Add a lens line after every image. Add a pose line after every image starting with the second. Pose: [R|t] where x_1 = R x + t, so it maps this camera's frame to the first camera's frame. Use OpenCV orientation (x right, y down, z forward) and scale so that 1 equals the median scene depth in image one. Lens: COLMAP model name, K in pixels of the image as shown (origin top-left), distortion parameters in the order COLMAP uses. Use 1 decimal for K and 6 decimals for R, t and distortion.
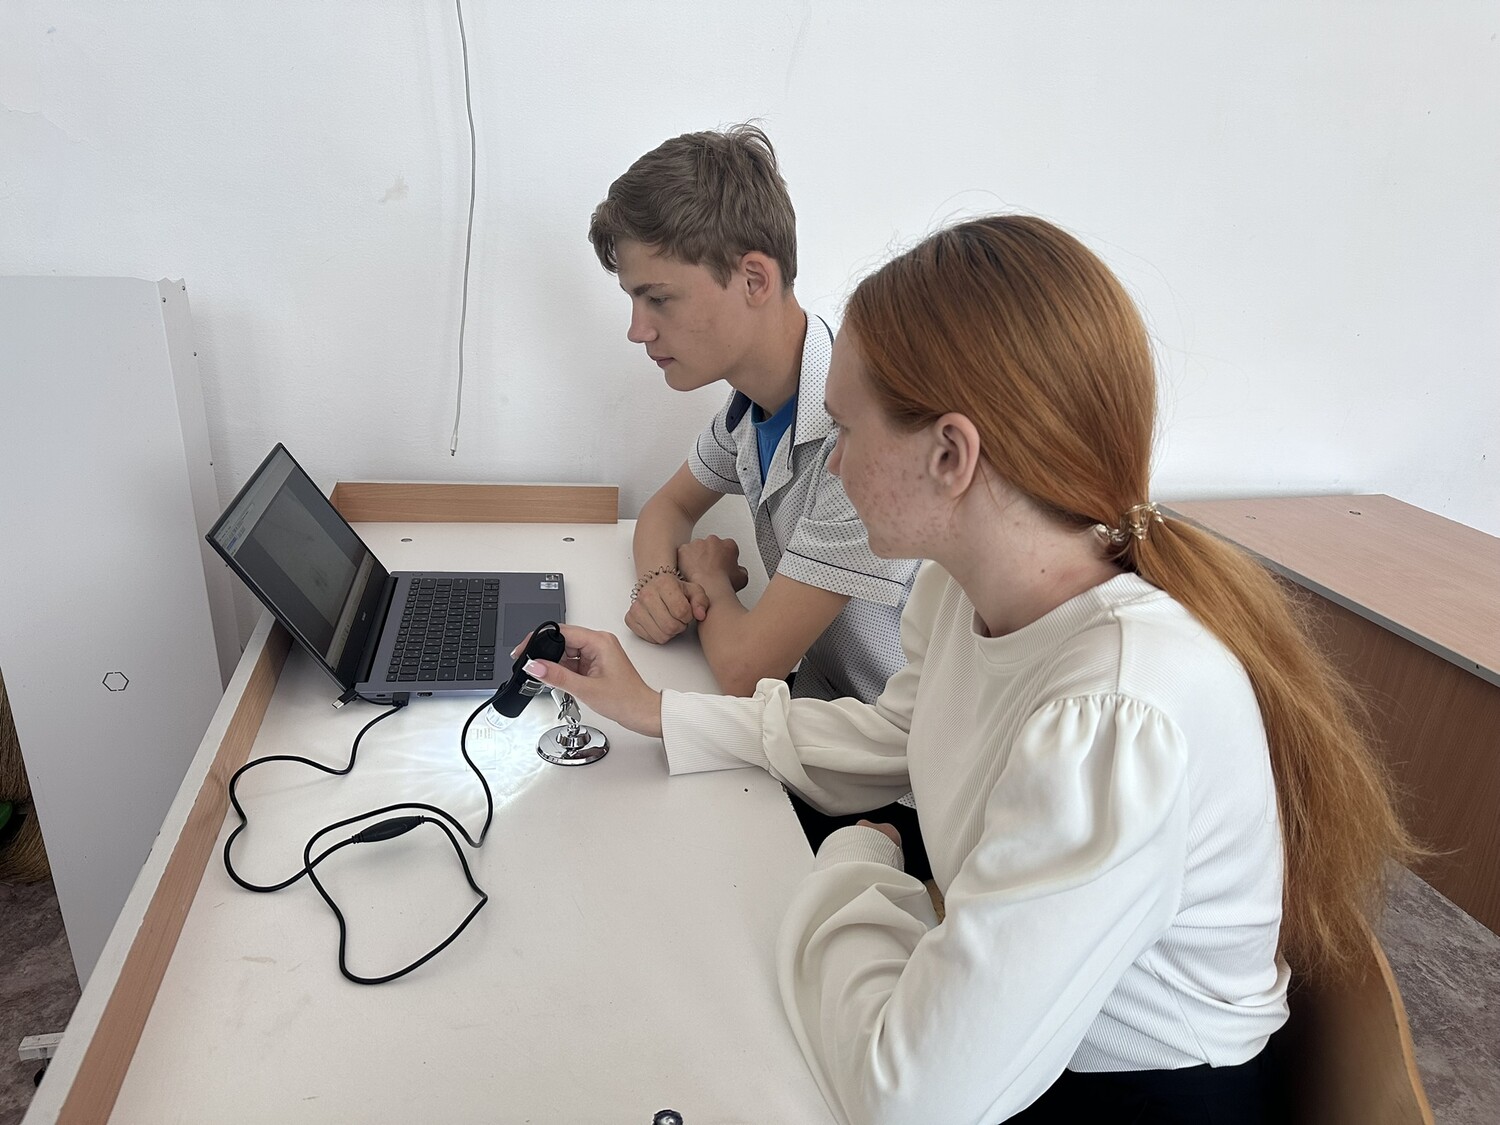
lens RADIAL K [[933.2, 0, 750.0], [0, 933.2, 562.5], [0, 0, 1]] dist [-0.007035, -0.001087]
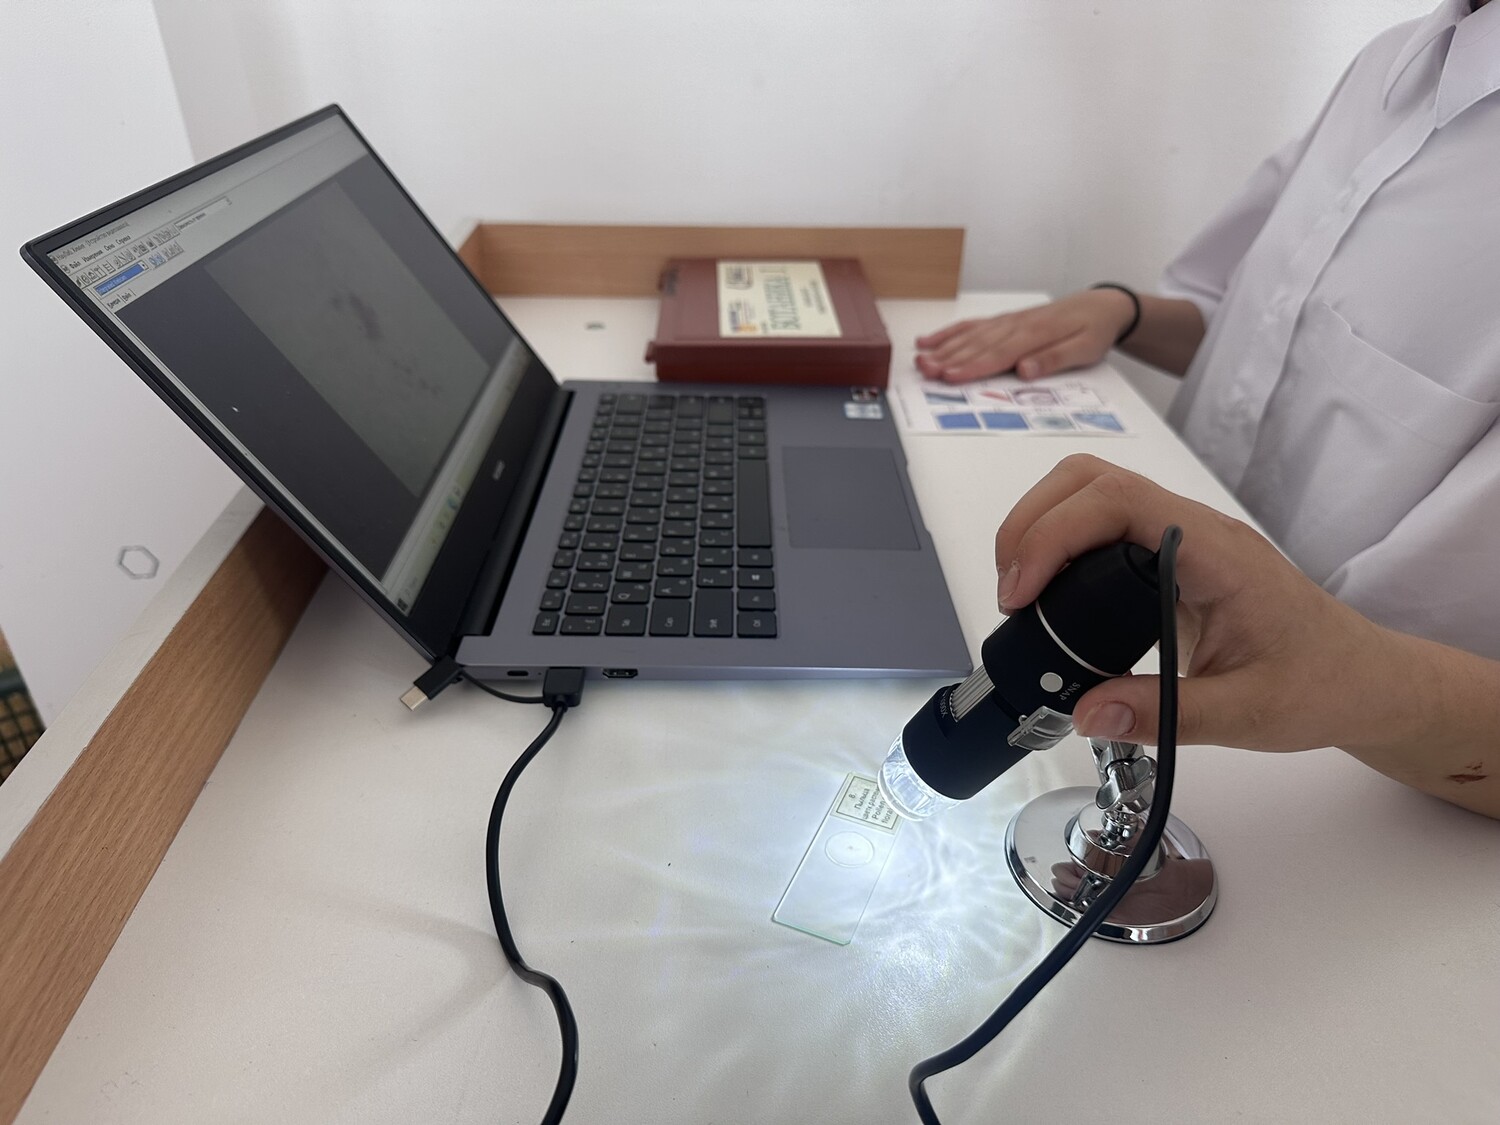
lens RADIAL K [[1092.5, 0, 750.0], [0, 1092.5, 562.5], [0, 0, 1]] dist [0.065207, -0.001500]
pose [[0.973349, 0.045338, -0.224802, -0.147722], [-0.009365, 0.987304, 0.158569, 0.013316], [0.229137, -0.152238, 0.961416, 0.439982]]
